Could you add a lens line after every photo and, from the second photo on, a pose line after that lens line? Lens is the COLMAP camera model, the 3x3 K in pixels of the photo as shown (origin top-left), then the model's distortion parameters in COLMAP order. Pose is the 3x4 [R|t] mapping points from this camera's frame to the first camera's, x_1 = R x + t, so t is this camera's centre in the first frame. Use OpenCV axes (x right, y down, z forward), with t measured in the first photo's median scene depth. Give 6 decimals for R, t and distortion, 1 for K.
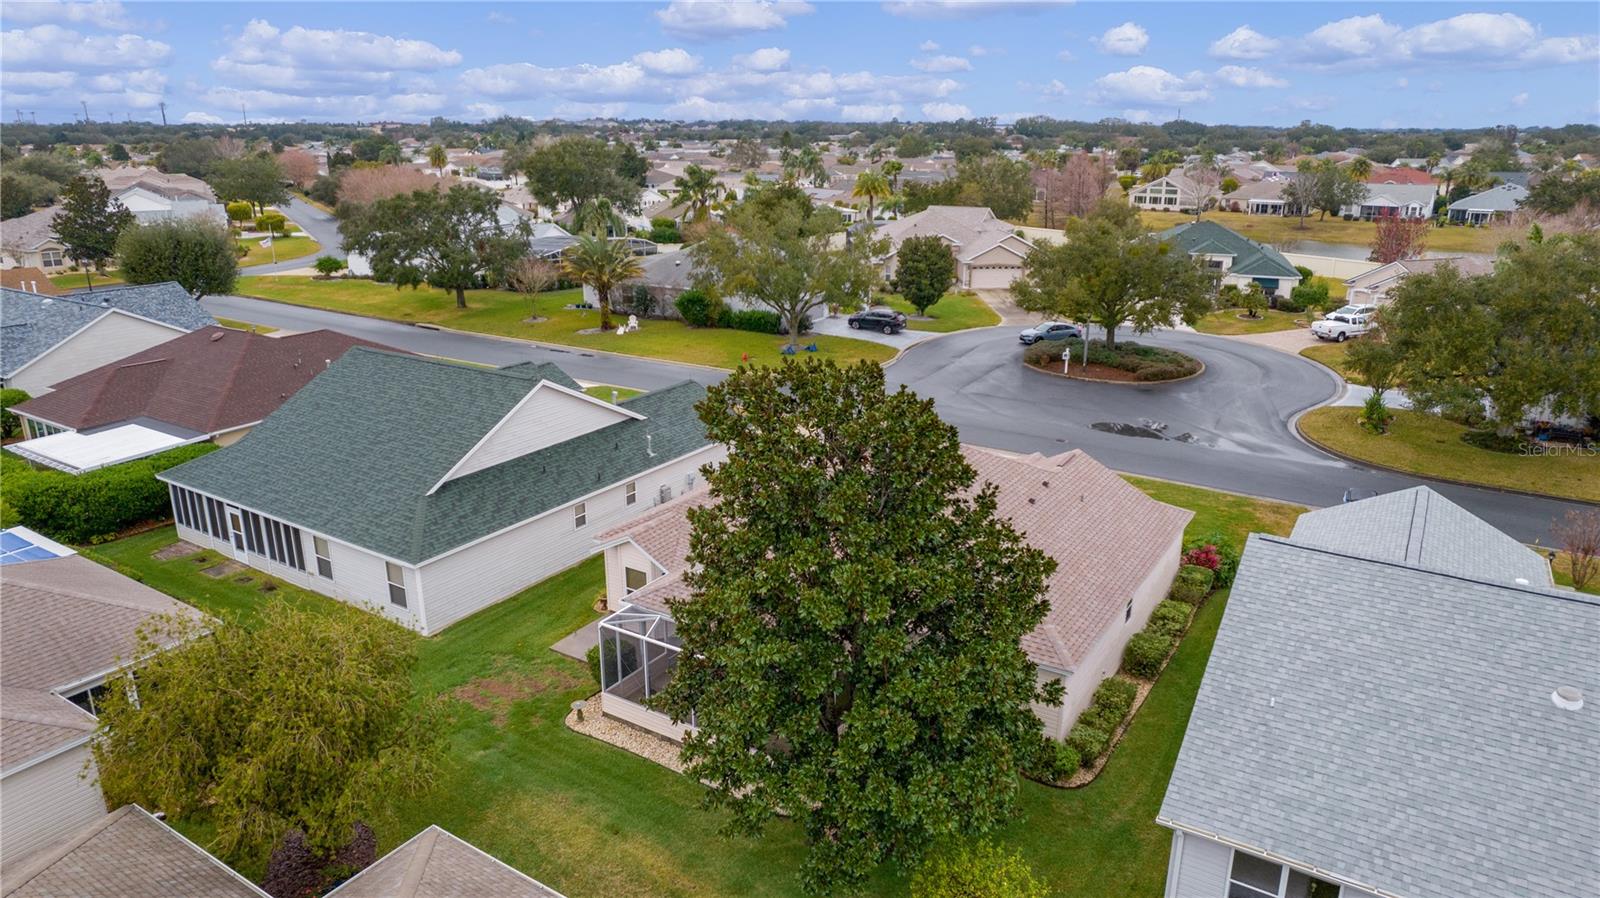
lens RADIAL K [[1040.8, 0, 798.5], [0, 1040.8, 424.0], [0, 0, 1]] dist [-0.074610, 0.073296]
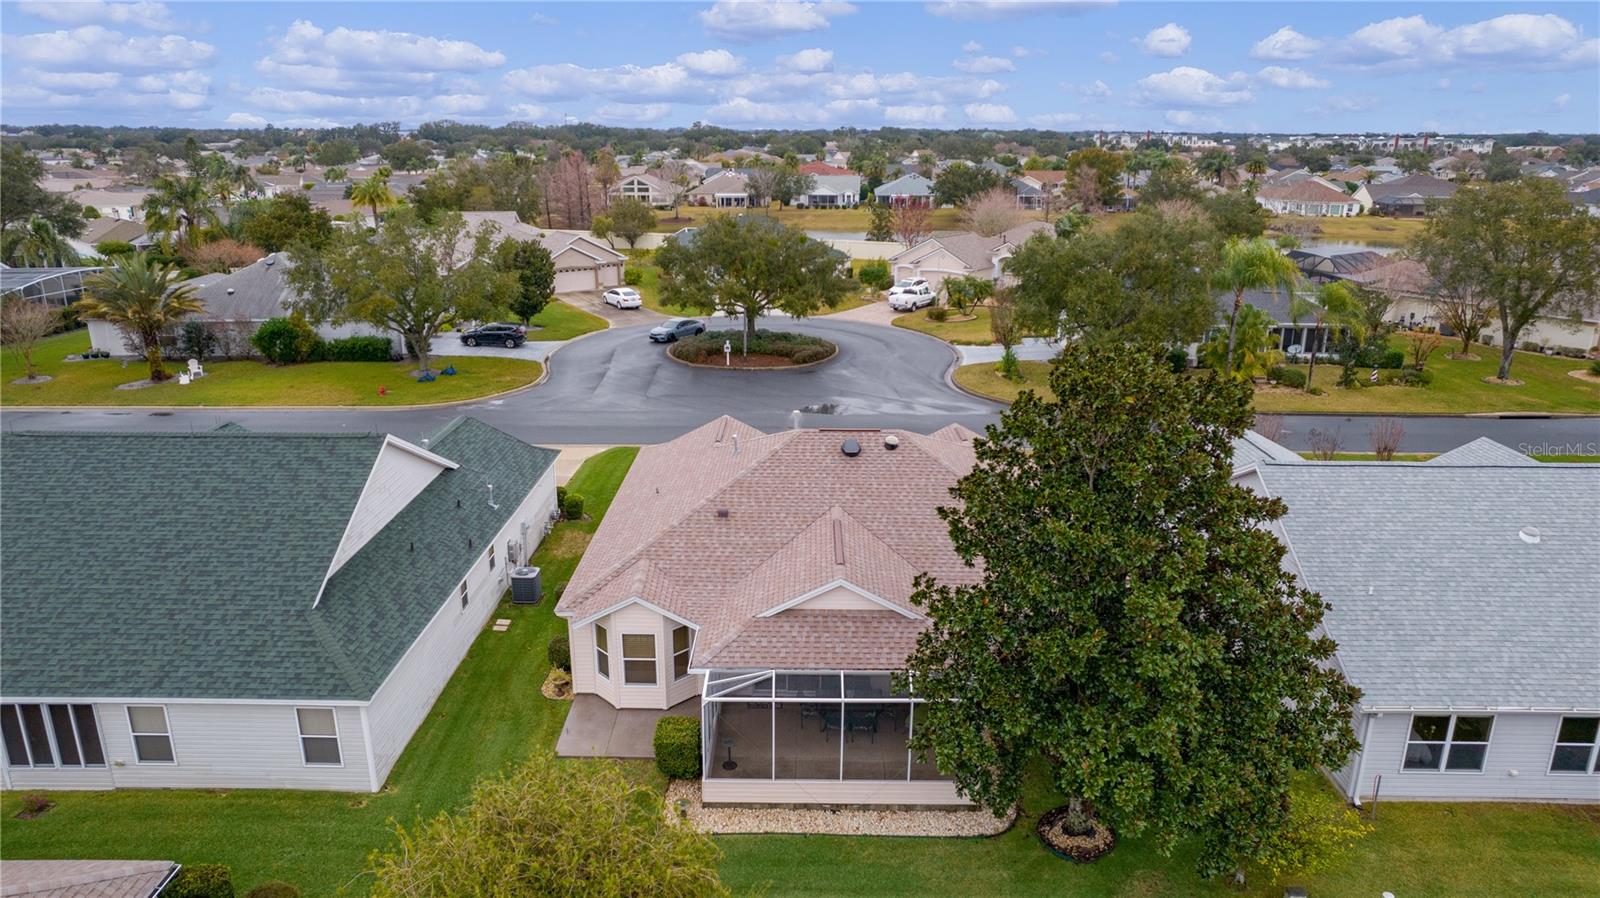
lens RADIAL K [[1040.8, 0, 798.5], [0, 1040.8, 424.0], [0, 0, 1]] dist [-0.074610, 0.073296]
pose [[0.847286, -0.142093, 0.511778, -0.180876], [0.144151, 0.988904, 0.035913, -0.016003], [-0.511202, 0.043345, 0.858367, 0.080610]]
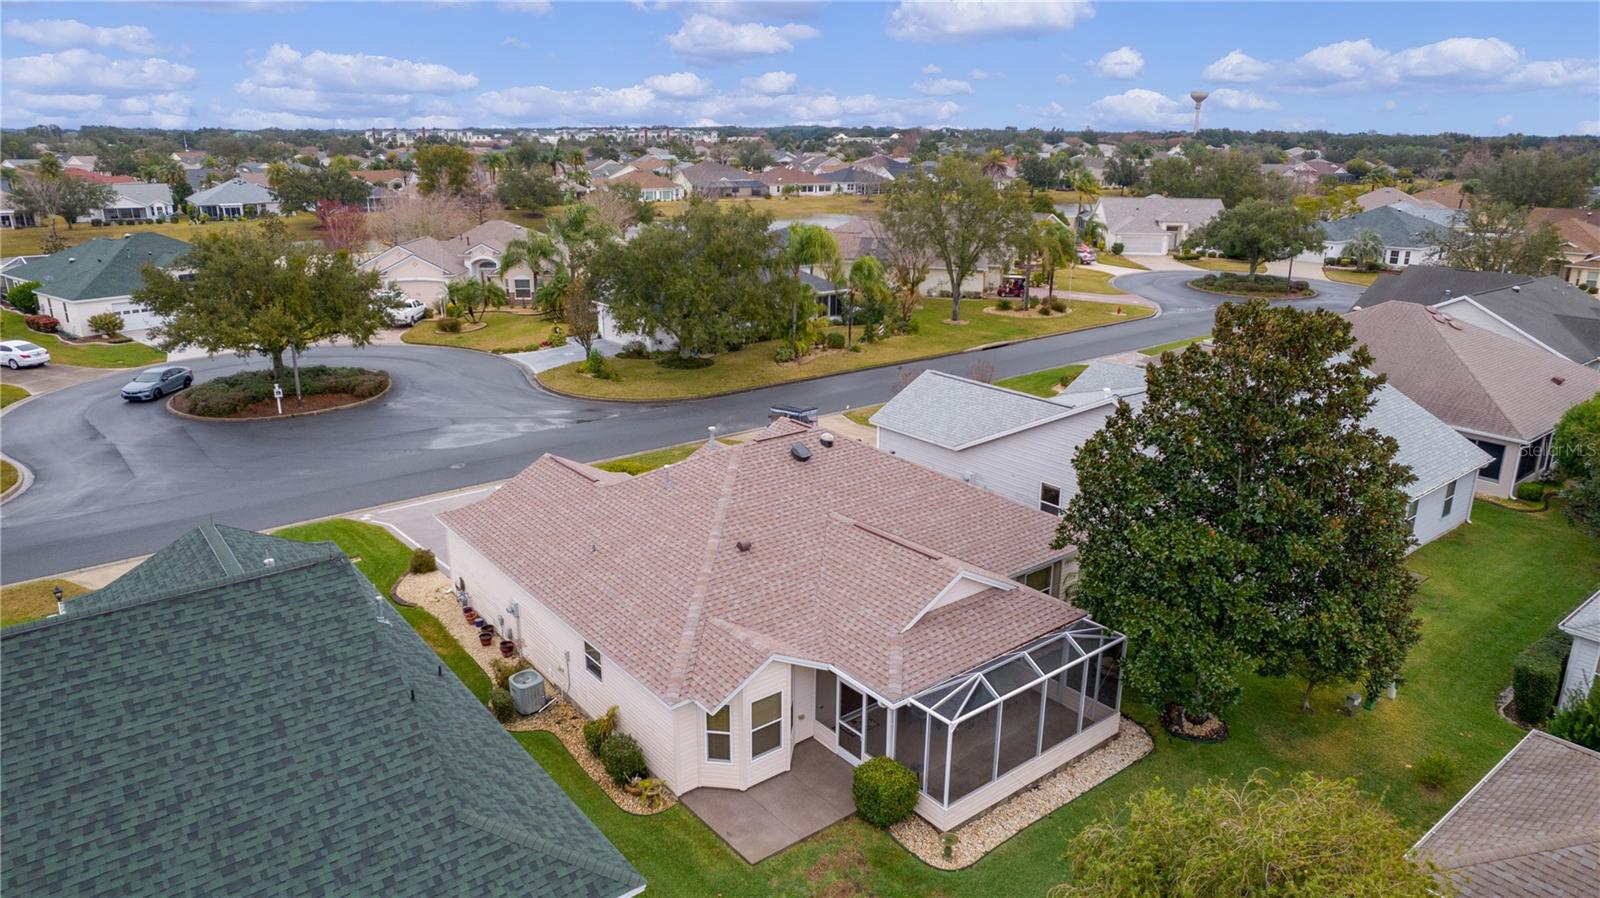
lens RADIAL K [[1040.8, 0, 798.5], [0, 1040.8, 424.0], [0, 0, 1]] dist [-0.074610, 0.073296]
pose [[0.324788, -0.257642, 0.910018, -0.307318], [0.258957, 0.949638, 0.176436, -0.067212], [-0.909645, 0.178351, 0.375149, 0.265842]]
